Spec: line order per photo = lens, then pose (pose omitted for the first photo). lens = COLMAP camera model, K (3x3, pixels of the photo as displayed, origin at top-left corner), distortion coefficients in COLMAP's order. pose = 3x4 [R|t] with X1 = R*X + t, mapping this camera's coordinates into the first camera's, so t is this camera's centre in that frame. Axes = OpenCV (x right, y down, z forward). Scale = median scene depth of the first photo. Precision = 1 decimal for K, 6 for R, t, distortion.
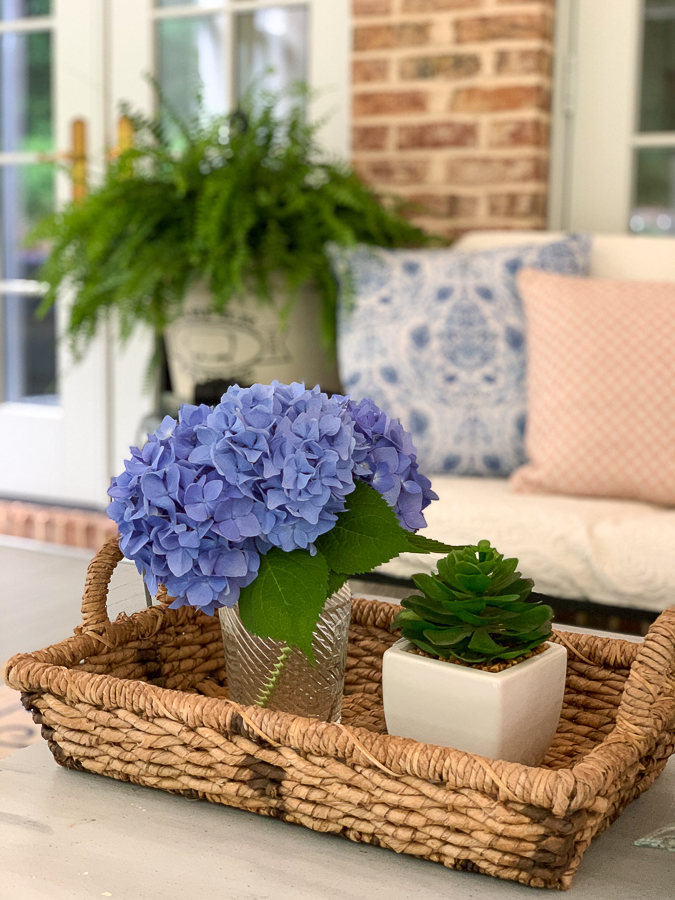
lens RADIAL K [[1354.5, 0, 337.5], [0, 1354.5, 450.0], [0, 0, 1]] dist [0.208060, -0.815506]
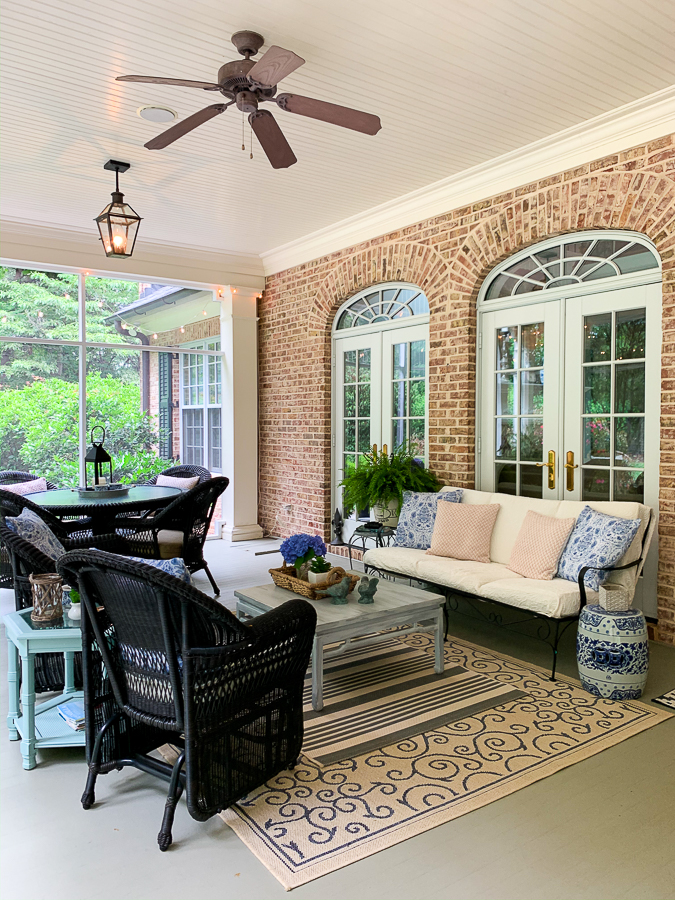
lens RADIAL K [[688.2, 0, 337.3], [0, 688.2, 444.3], [0, 0, 1]] dist [0.058619, -0.077977]
pose [[0.898658, -0.002270, -0.438644, 0.651263], [-0.048815, 0.993258, -0.105147, -0.054134], [0.435925, 0.115903, 0.892489, -0.847423]]
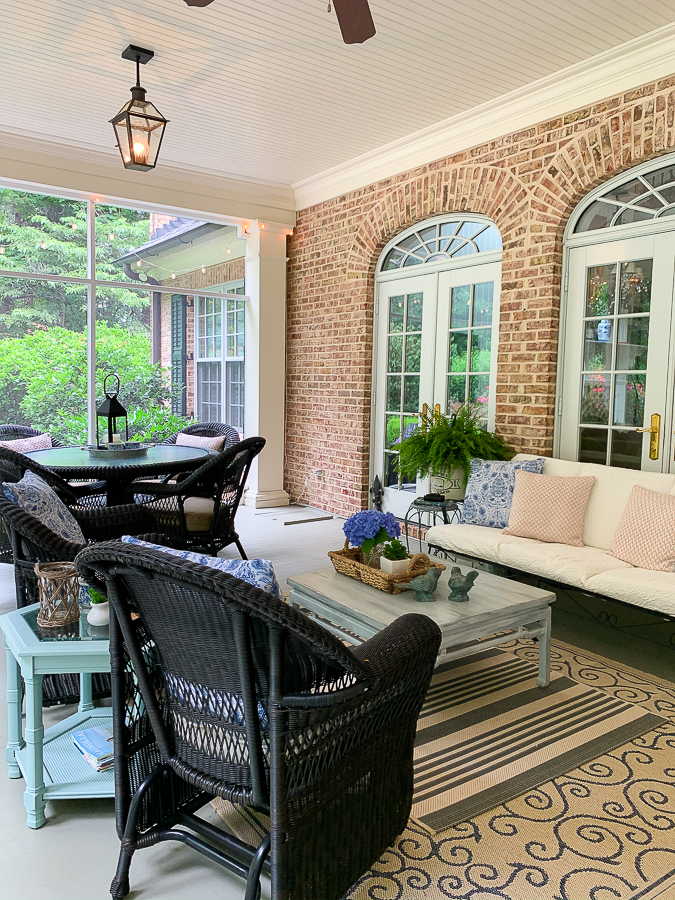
lens RADIAL K [[688.2, 0, 337.3], [0, 688.2, 444.3], [0, 0, 1]] dist [0.058619, -0.077977]
pose [[0.897887, 0.041020, -0.438311, 0.415299], [-0.070272, 0.996238, -0.050718, -0.062859], [0.434582, 0.076340, 0.897391, -0.654420]]
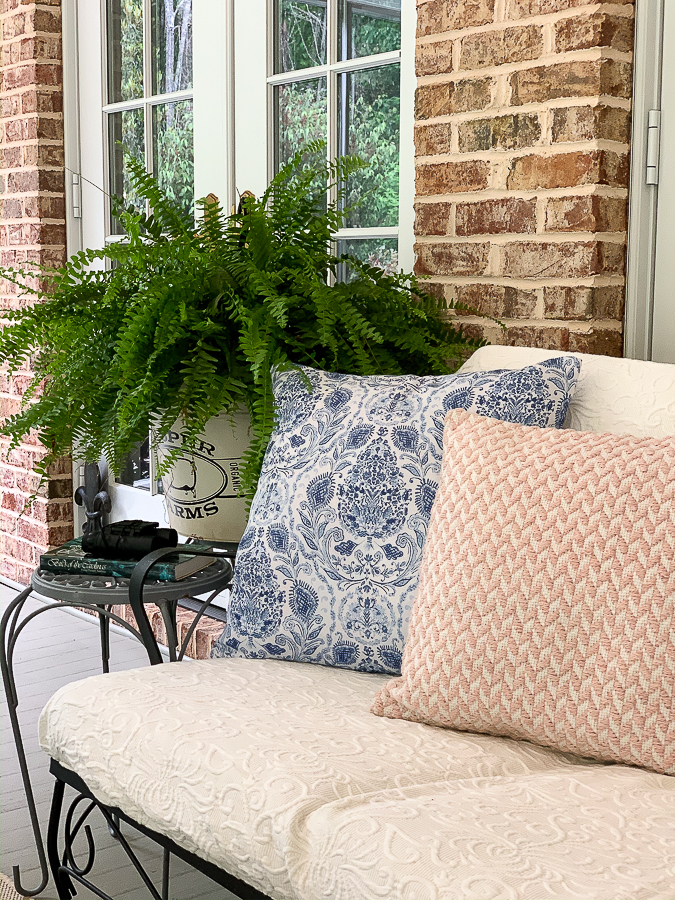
lens RADIAL K [[1354.5, 0, 337.5], [0, 1354.5, 450.0], [0, 0, 1]] dist [0.208060, -0.815506]
pose [[0.919668, 0.038685, -0.390786, 0.317859], [-0.042617, 0.999091, -0.001392, -0.089246], [0.390377, 0.017934, 0.920481, 0.227786]]
